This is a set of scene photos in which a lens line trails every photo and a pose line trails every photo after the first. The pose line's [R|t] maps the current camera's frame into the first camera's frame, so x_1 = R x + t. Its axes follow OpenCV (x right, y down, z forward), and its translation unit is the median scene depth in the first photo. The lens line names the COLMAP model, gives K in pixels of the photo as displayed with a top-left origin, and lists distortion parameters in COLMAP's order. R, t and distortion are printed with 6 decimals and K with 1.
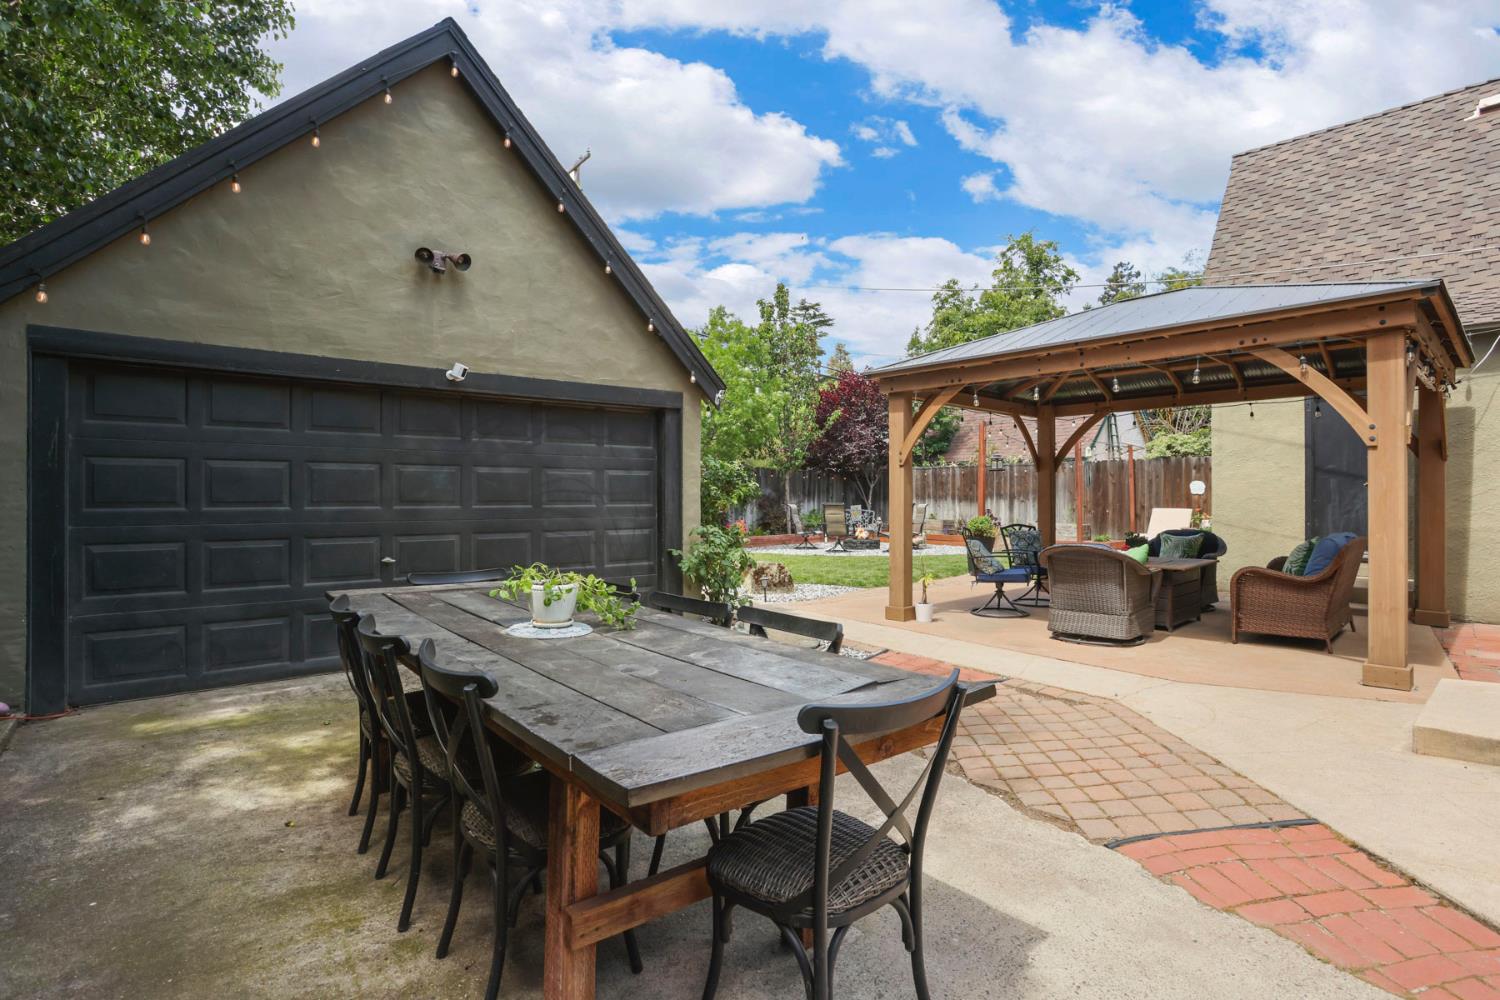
lens RADIAL K [[750.2, 0, 736.4], [0, 750.2, 494.2], [0, 0, 1]] dist [-0.042158, 0.014544]
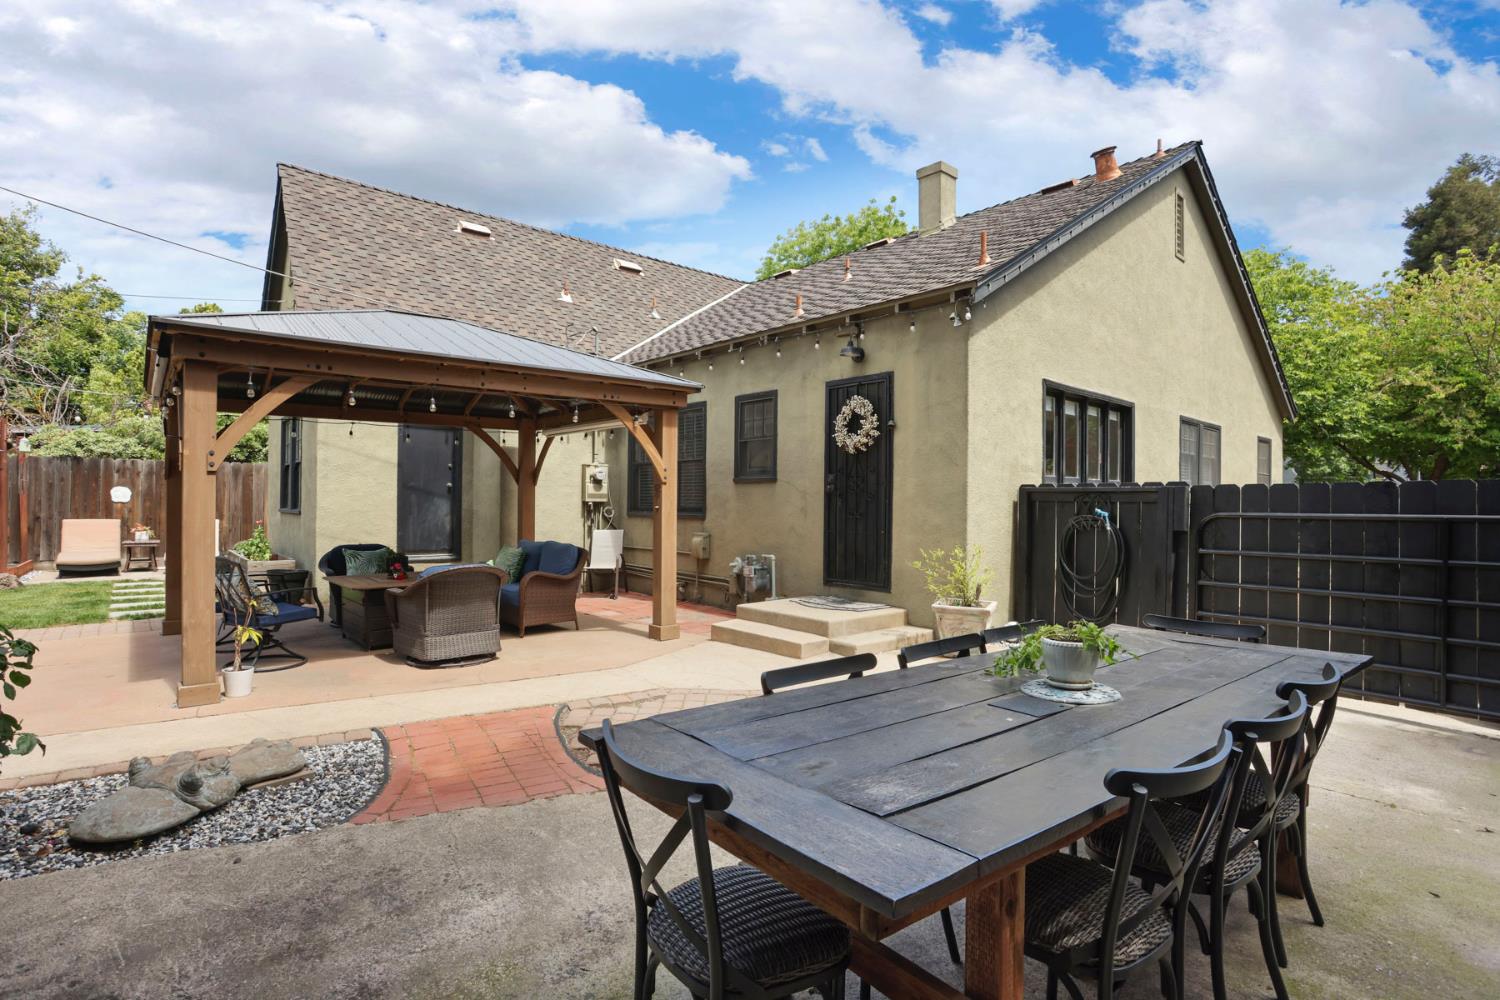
lens RADIAL K [[750.2, 0, 738.6], [0, 750.2, 500.1], [0, 0, 1]] dist [-0.042158, 0.014544]
pose [[0.014634, 0.003408, 0.999887, -0.213866], [-0.011604, 0.999927, -0.003239, -0.007615], [-0.999826, -0.011555, 0.014673, 0.254366]]
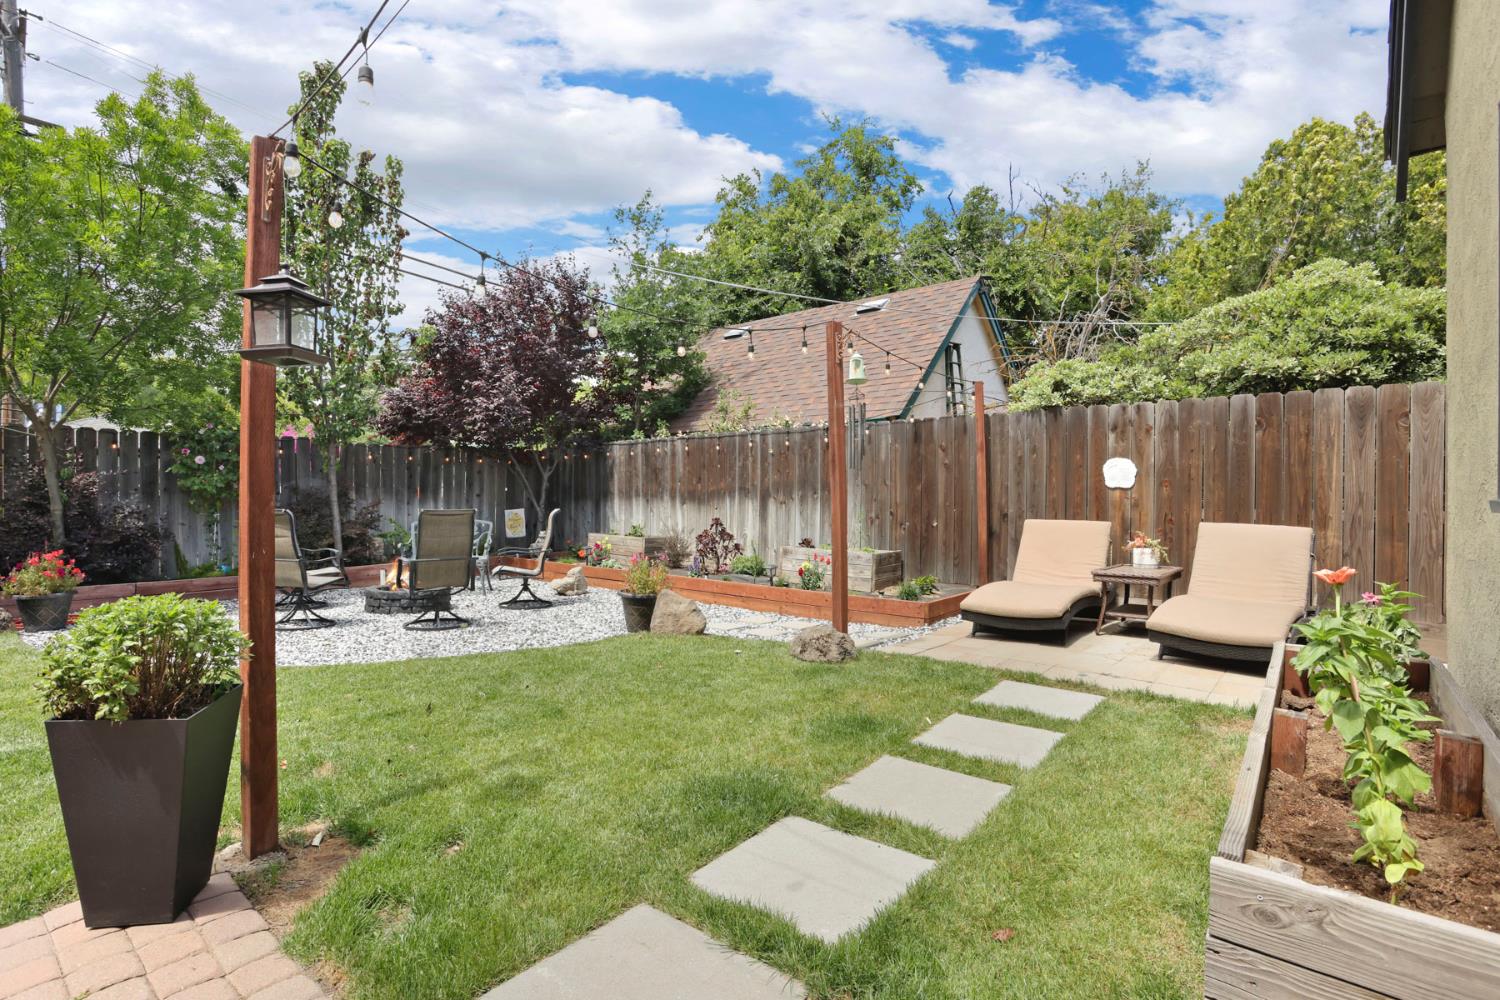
lens RADIAL K [[750.2, 0, 756.0], [0, 750.2, 494.6], [0, 0, 1]] dist [-0.042158, 0.014544]
pose [[0.984013, 0.001171, 0.178092, 0.316803], [-0.001731, 0.999994, 0.002990, 0.002739], [-0.178087, -0.003250, 0.984009, 0.576902]]
